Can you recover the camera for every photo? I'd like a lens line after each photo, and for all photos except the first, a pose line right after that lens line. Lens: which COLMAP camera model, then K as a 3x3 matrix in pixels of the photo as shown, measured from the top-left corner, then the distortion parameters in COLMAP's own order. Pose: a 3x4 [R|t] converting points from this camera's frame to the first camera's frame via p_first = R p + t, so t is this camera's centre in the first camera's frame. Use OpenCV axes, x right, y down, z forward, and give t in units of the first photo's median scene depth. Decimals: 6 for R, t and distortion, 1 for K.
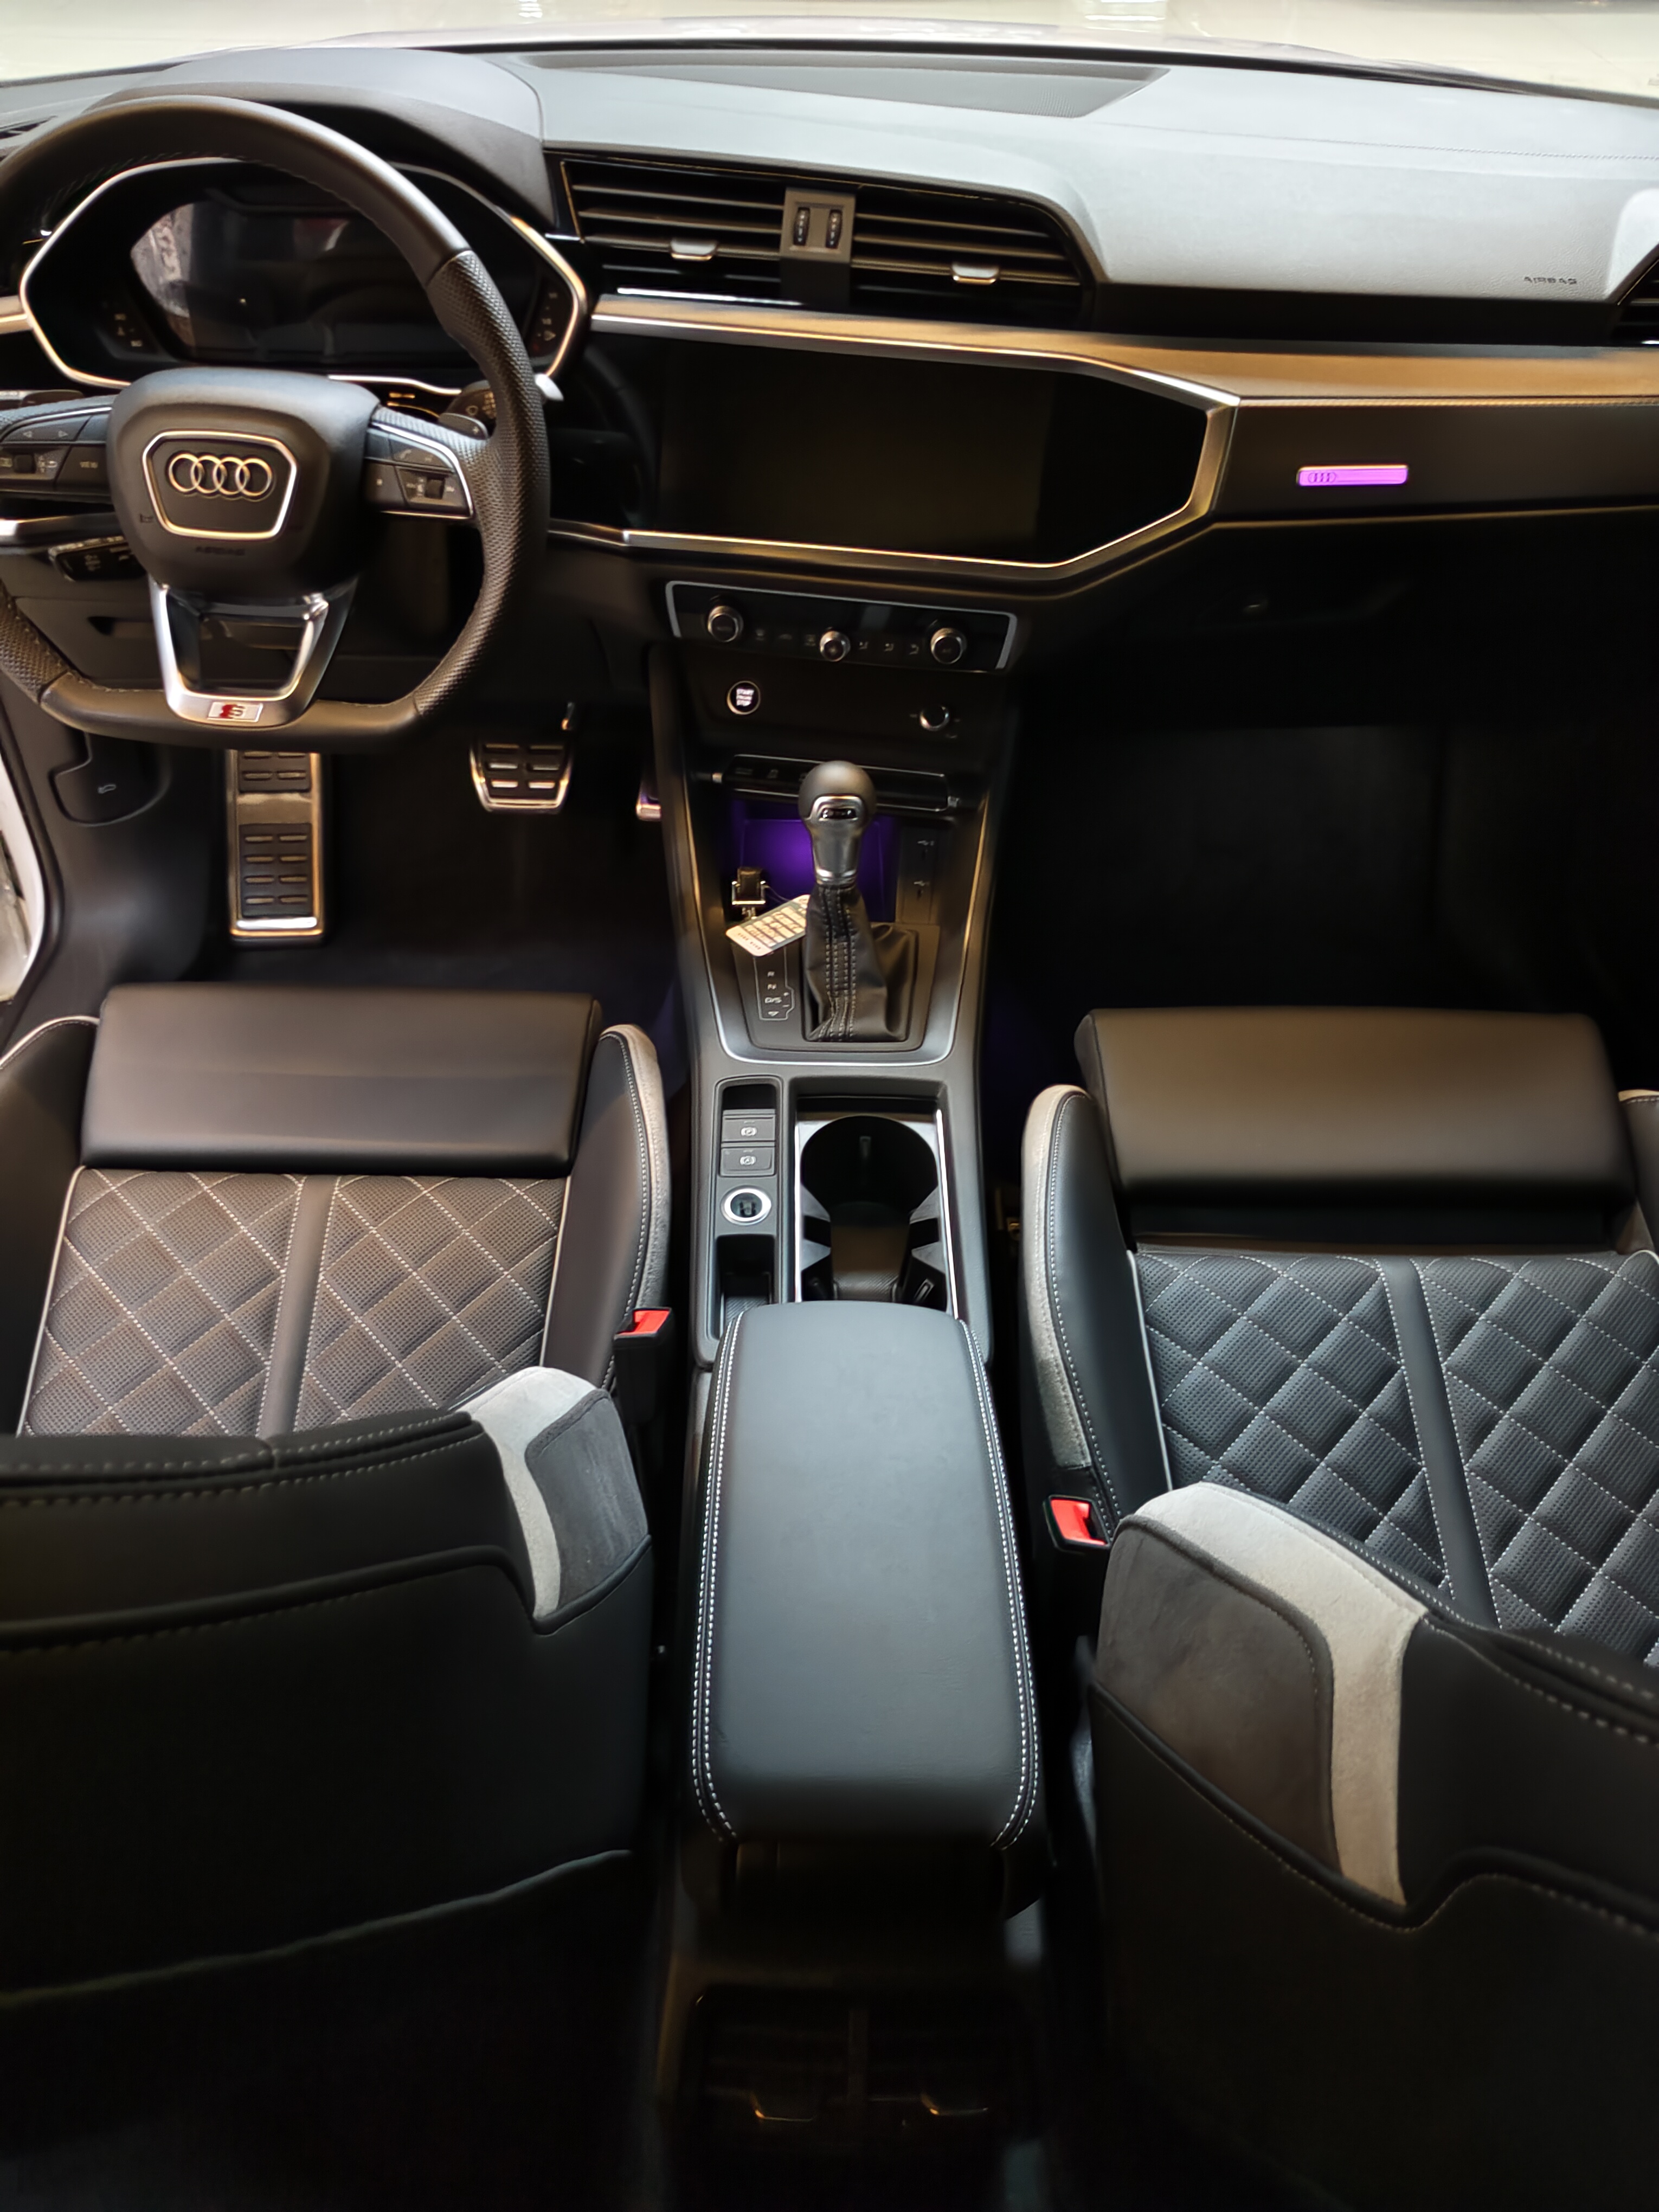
lens RADIAL K [[1556.3, 0, 794.6], [0, 1556.3, 1090.9], [0, 0, 1]] dist [0.036904, -0.040631]
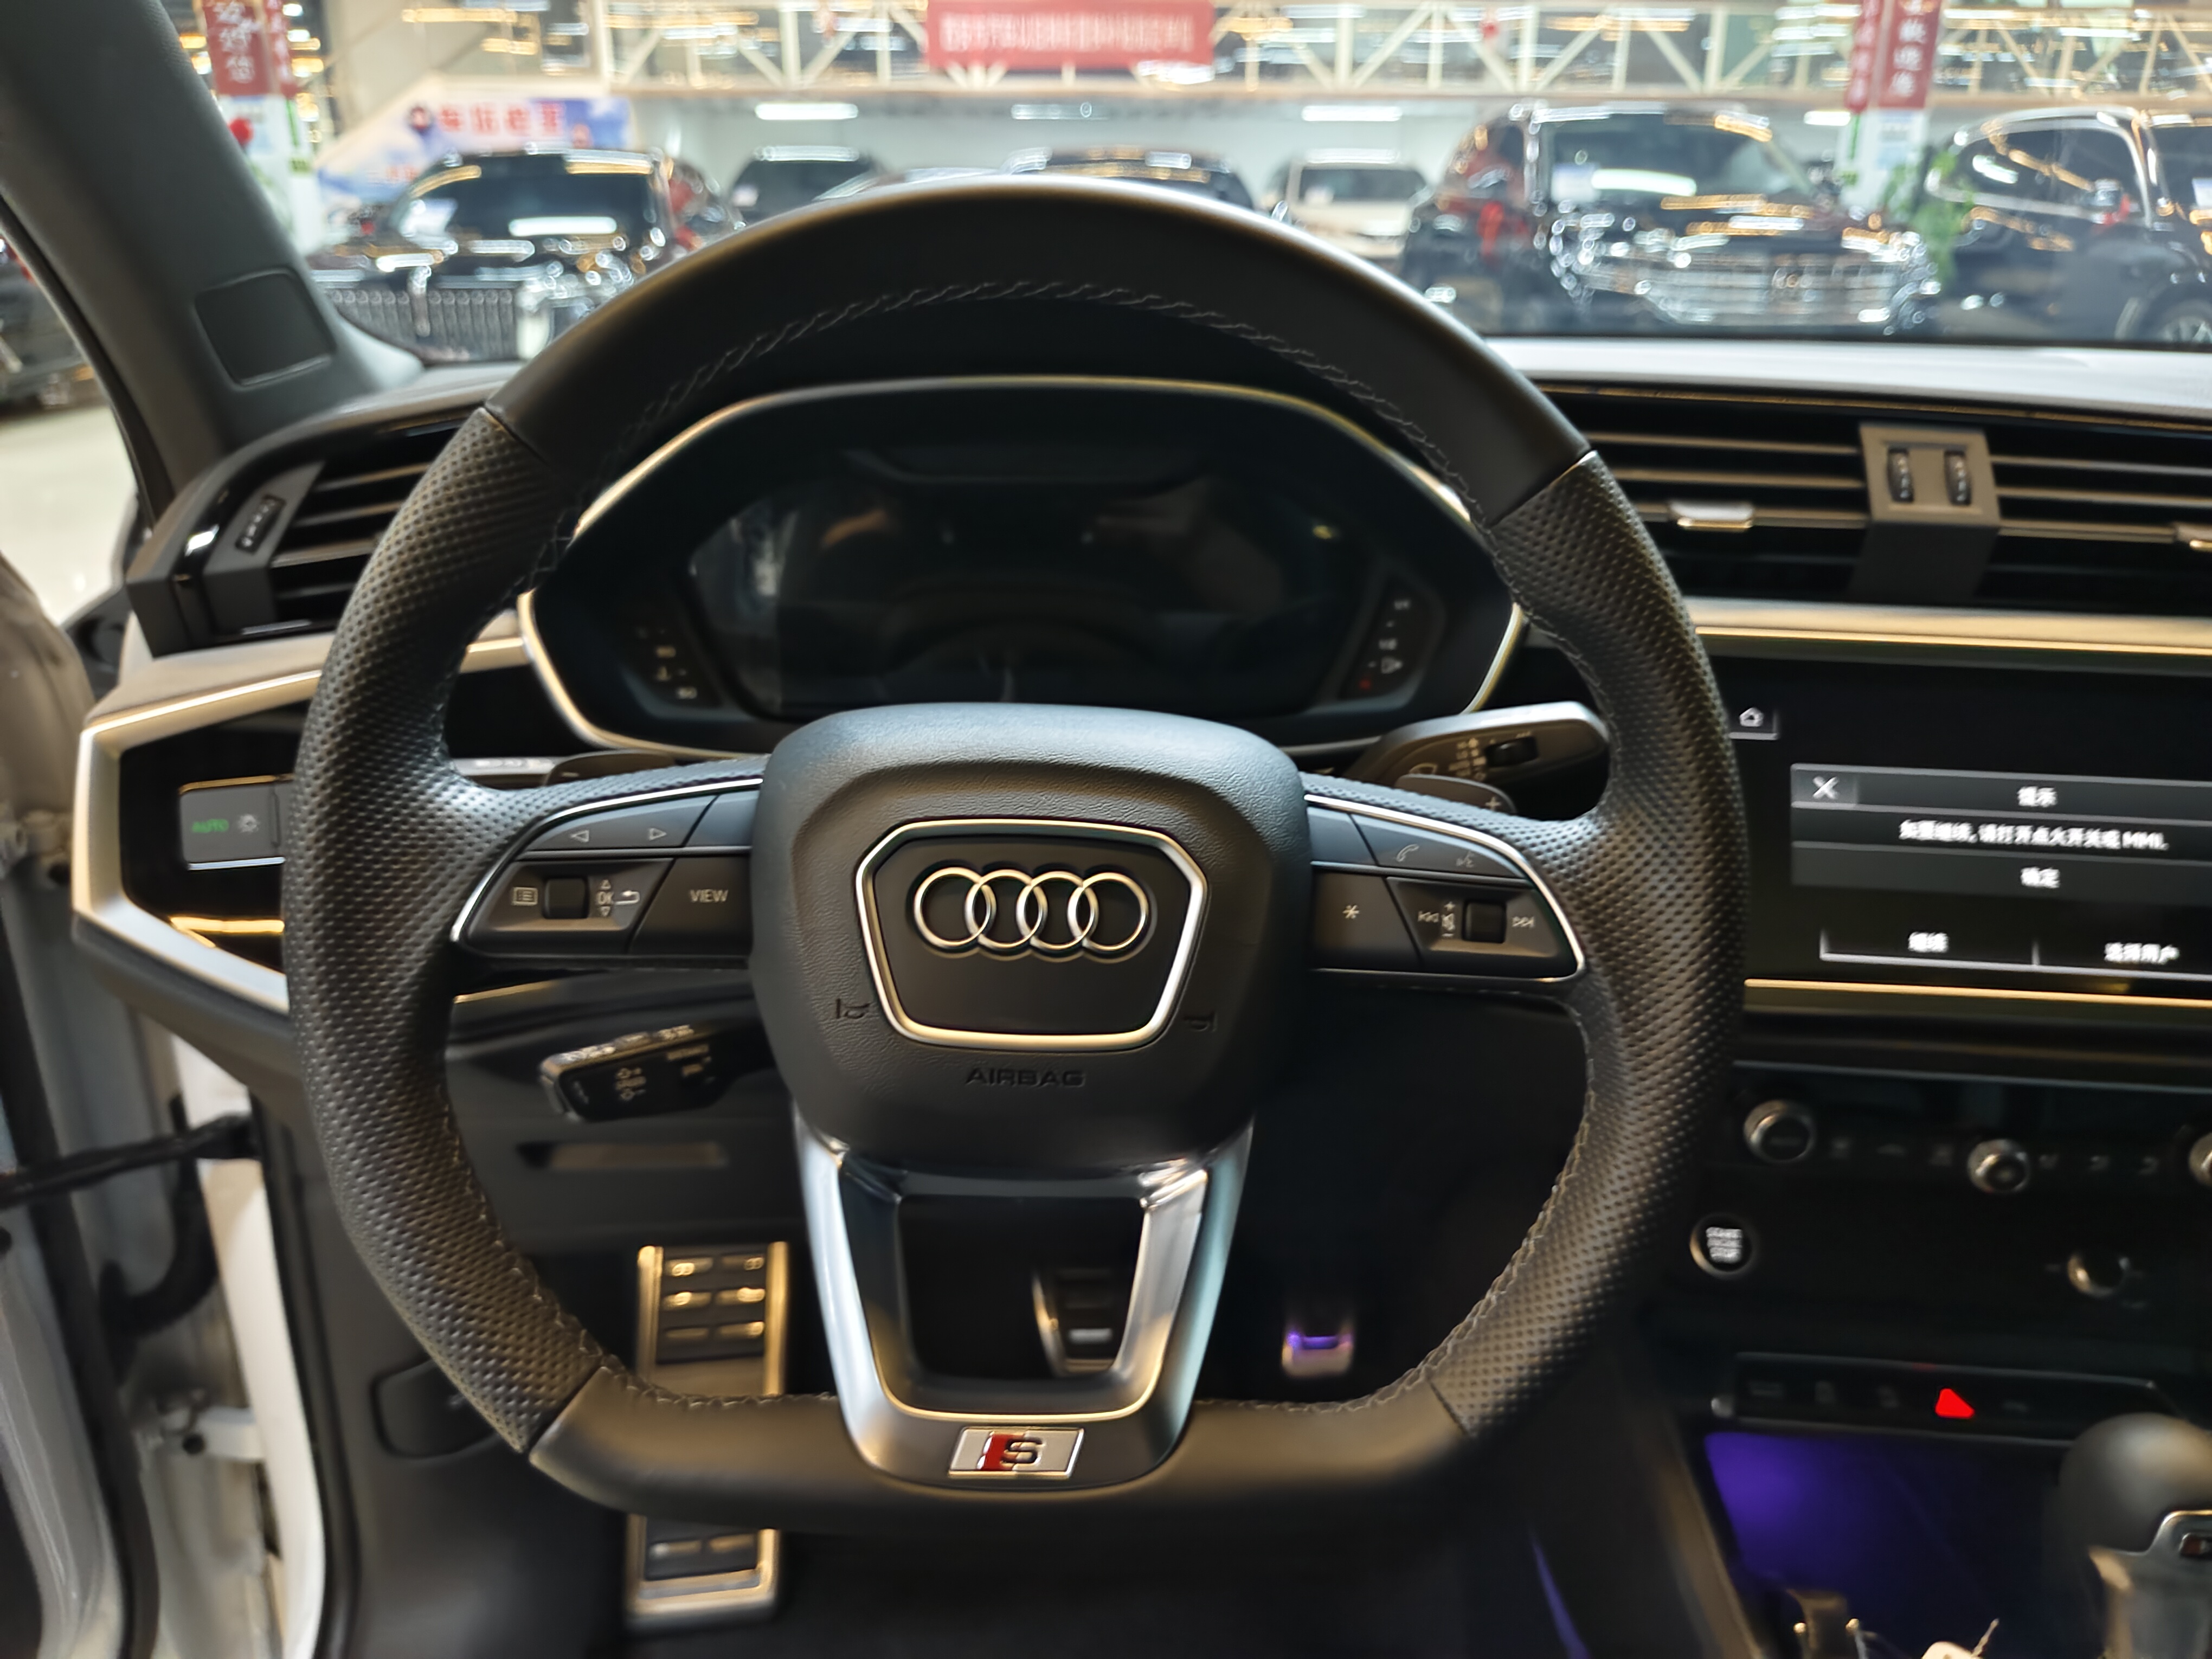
lens RADIAL K [[1556.3, 0, 1112.6], [0, 1556.3, 834.6], [0, 0, 1]] dist [0.036904, -0.040631]
pose [[0.997552, -0.027169, 0.064442, -0.330610], [0.049744, 0.923343, -0.380741, -0.218155], [-0.049158, 0.383014, 0.922434, 0.523672]]
